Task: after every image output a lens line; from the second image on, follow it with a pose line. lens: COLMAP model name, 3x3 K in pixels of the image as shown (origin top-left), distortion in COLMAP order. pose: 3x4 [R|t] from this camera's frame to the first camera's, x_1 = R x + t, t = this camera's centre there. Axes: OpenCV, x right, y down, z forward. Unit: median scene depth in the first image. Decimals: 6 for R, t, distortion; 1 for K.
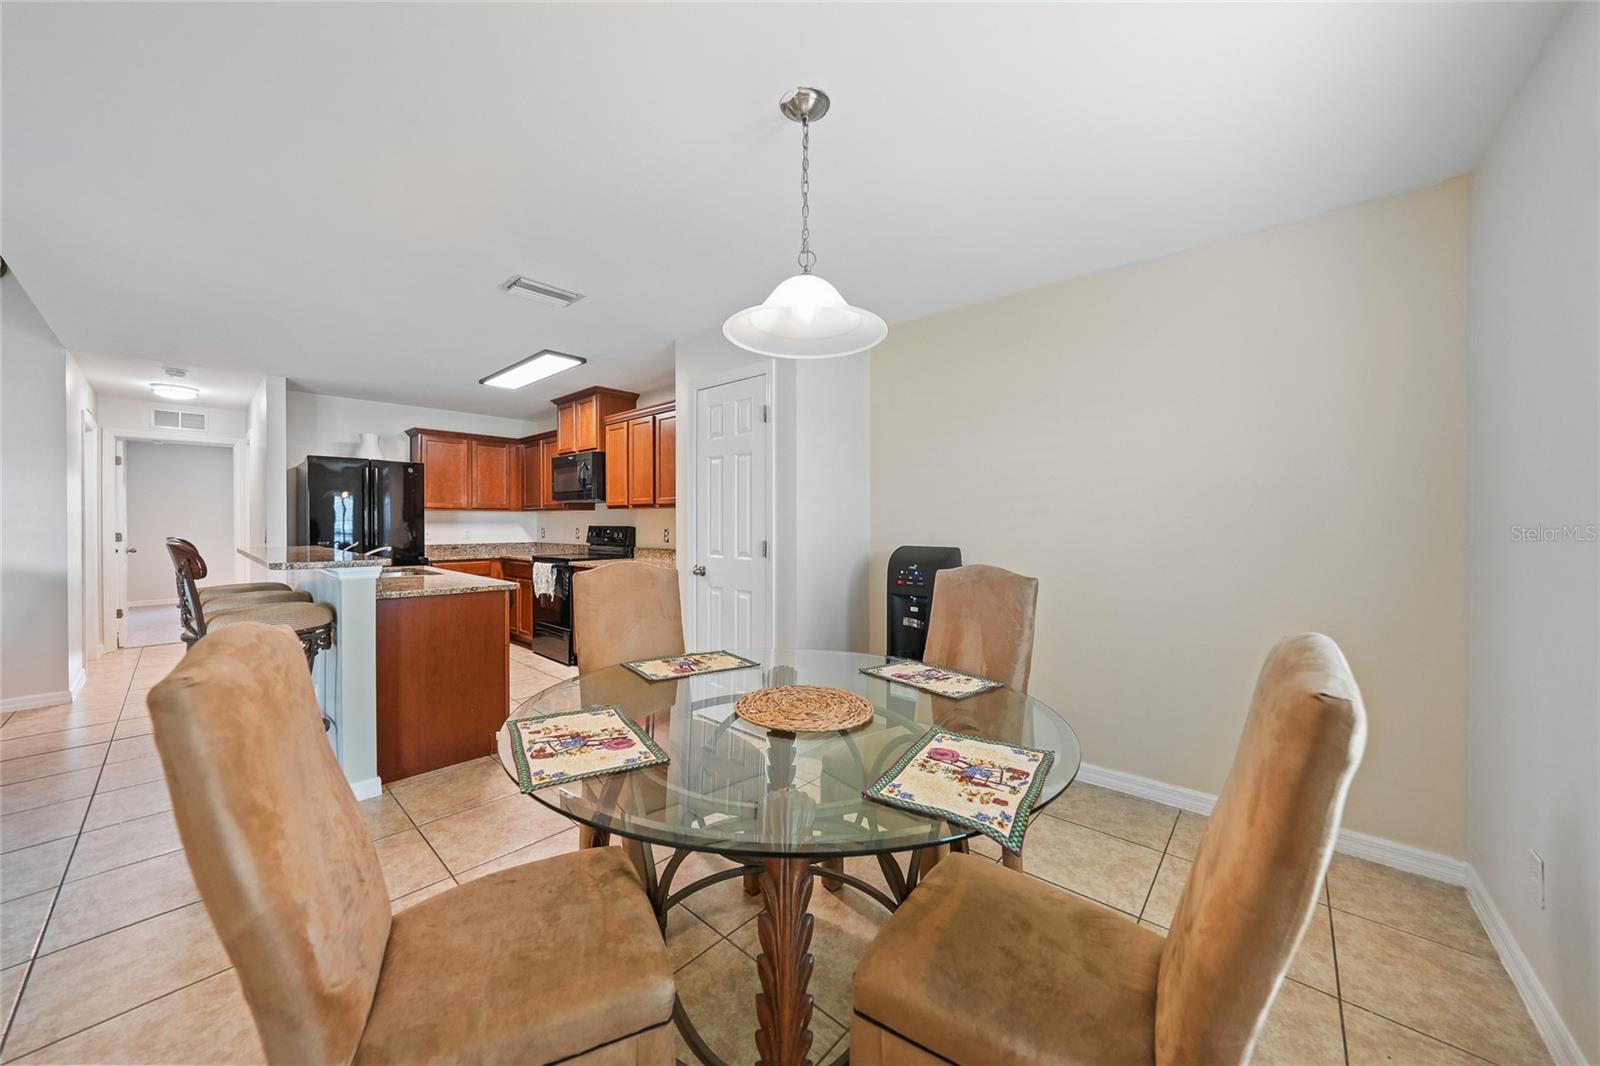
lens RADIAL K [[539.8, 0, 798.7], [0, 539.8, 523.7], [0, 0, 1]] dist [-0.029517, 0.005088]
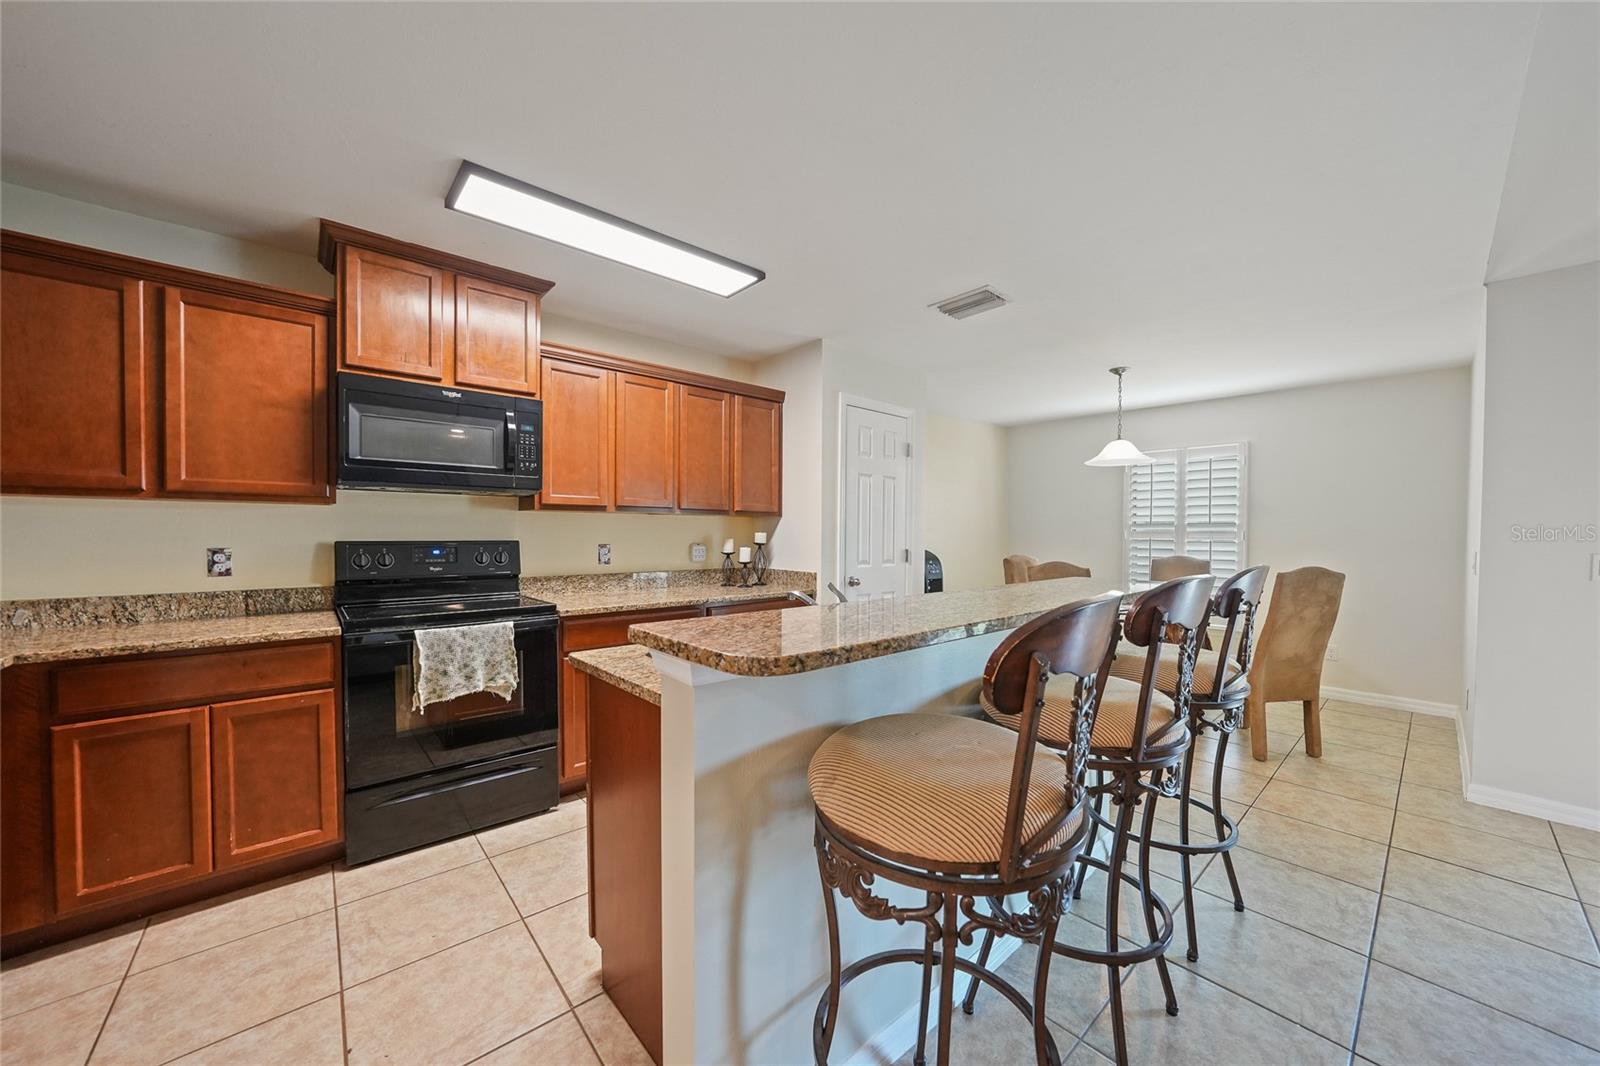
lens RADIAL K [[576.1, 0, 800.0], [0, 576.1, 533.0], [0, 0, 1]] dist [-0.029126, 0.007138]
pose [[0.140294, 0.003140, 0.990105, -0.902440], [0.000154, 0.999995, -0.003193, -0.001263], [-0.990110, 0.000601, 0.140293, 0.660312]]
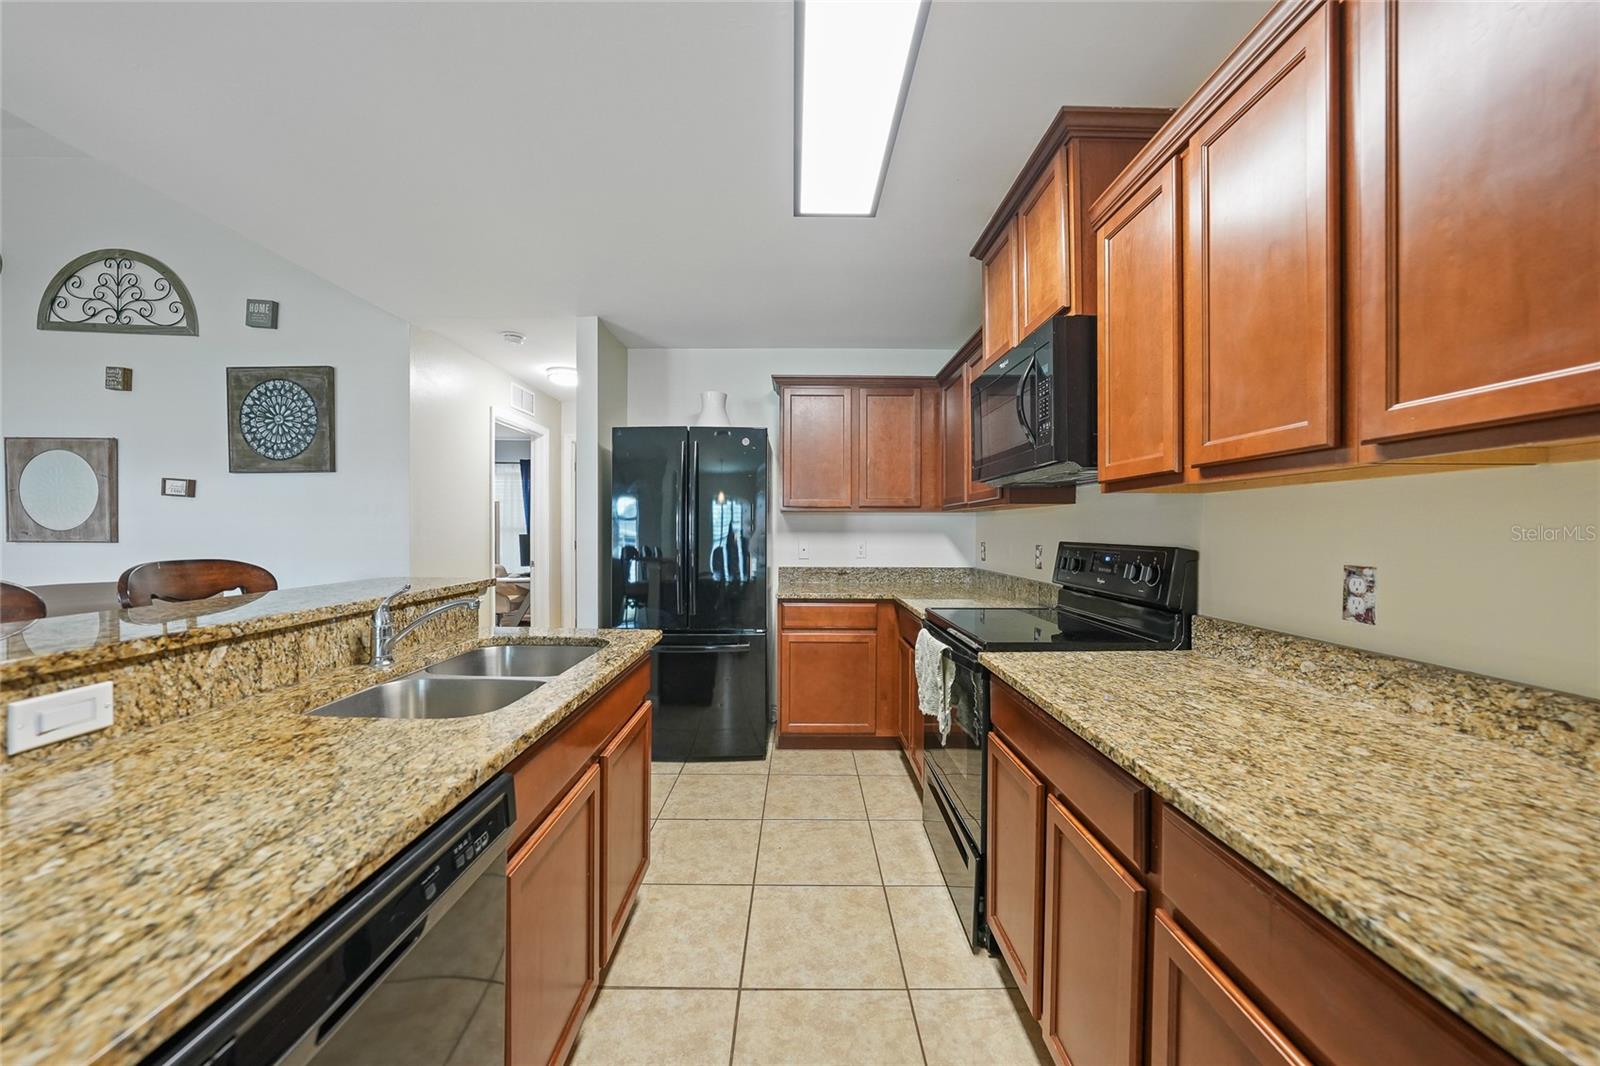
lens RADIAL K [[570.8, 0, 807.9], [0, 570.8, 533.8], [0, 0, 1]] dist [-0.029749, 0.006187]
pose [[0.663775, 0.009310, -0.747875, -0.222076], [-0.006919, 0.999956, 0.006307, -0.003713], [0.747901, 0.000988, 0.663810, 0.652930]]
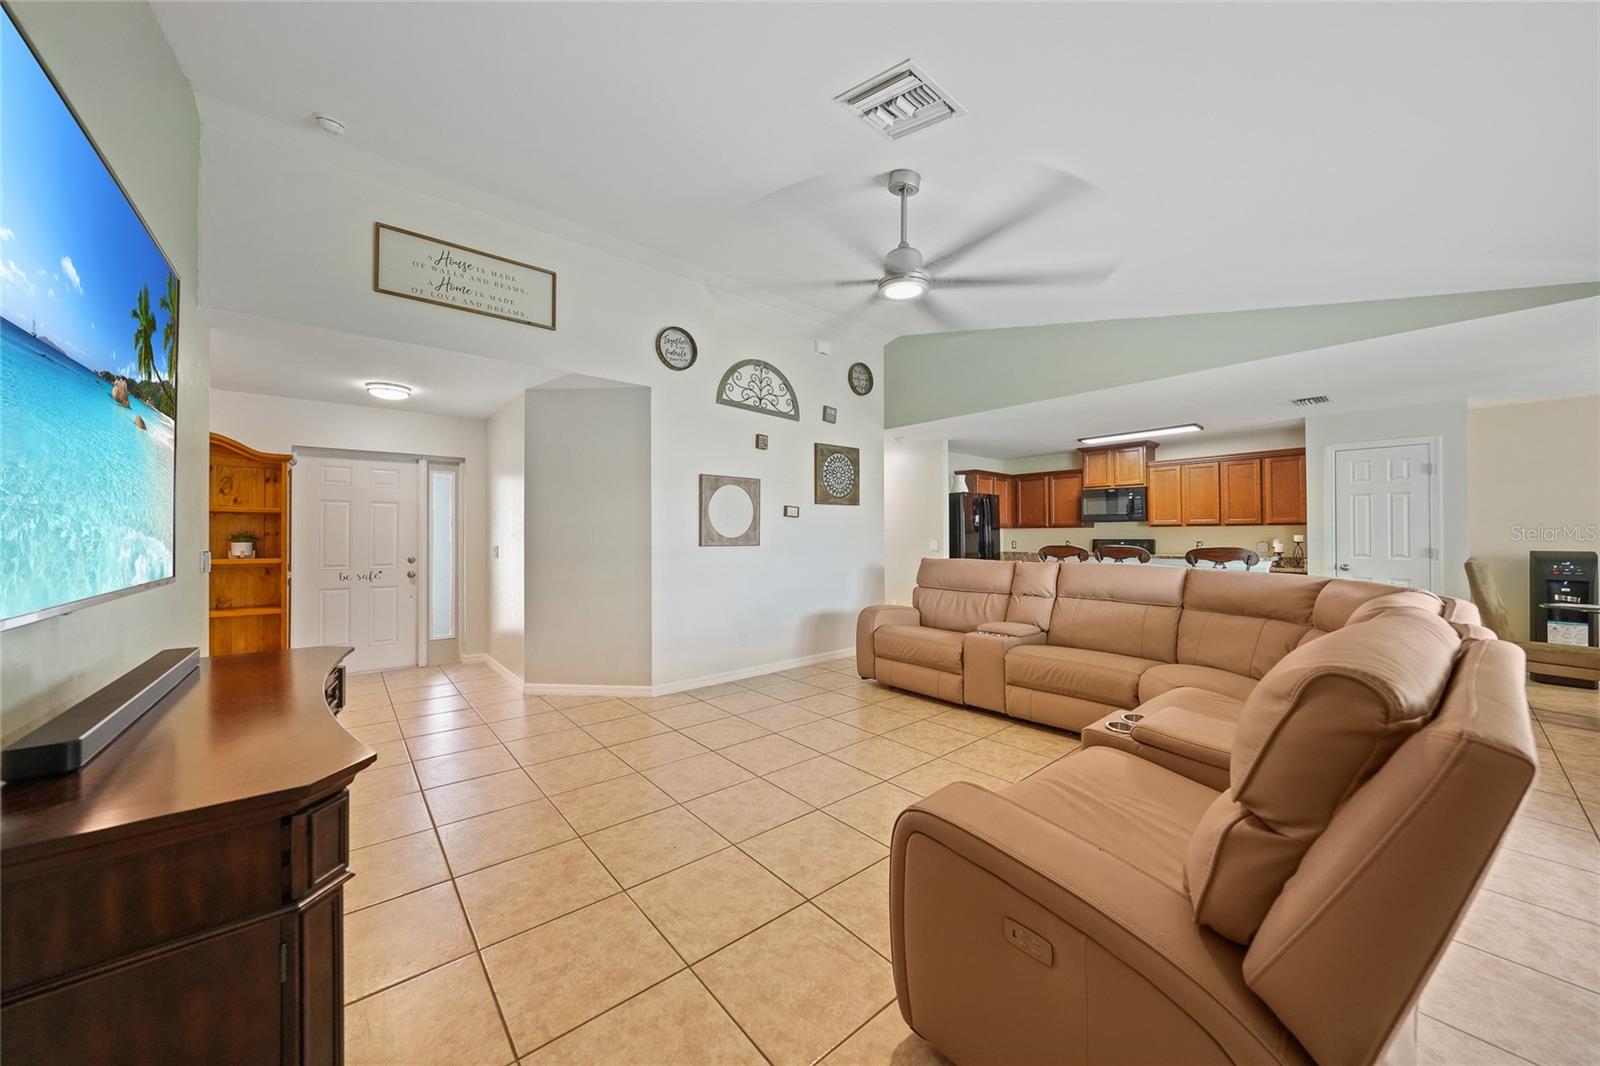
lens RADIAL K [[534.1, 0, 808.2], [0, 534.1, 530.0], [0, 0, 1]] dist [-0.028577, 0.005907]
pose [[0.986670, -0.002017, -0.162720, -1.020234], [-0.000702, 0.999861, -0.016653, 0.004462], [0.162731, 0.016545, 0.986532, -0.512756]]
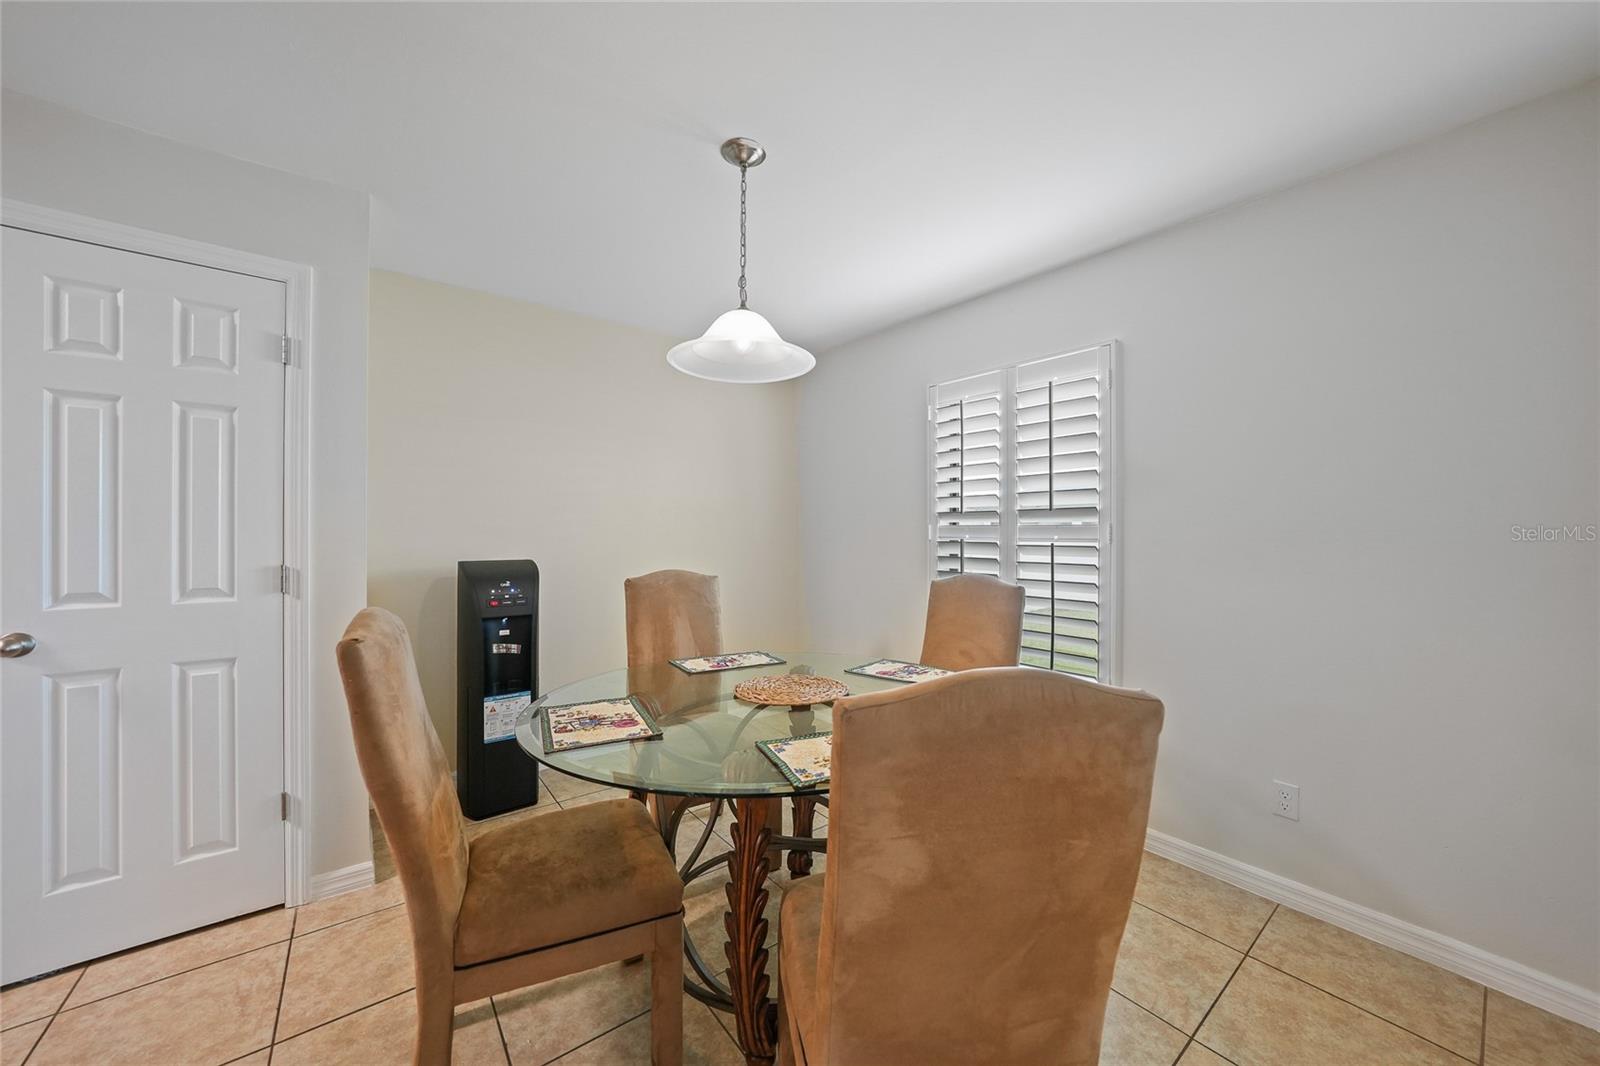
lens RADIAL K [[576.1, 0, 800.0], [0, 576.1, 533.0], [0, 0, 1]] dist [-0.029126, 0.007138]
pose [[0.191391, -0.001517, 0.981513, -0.349486], [0.001920, 0.999997, 0.001171, -0.001596], [-0.981512, 0.001661, 0.191393, 0.204146]]
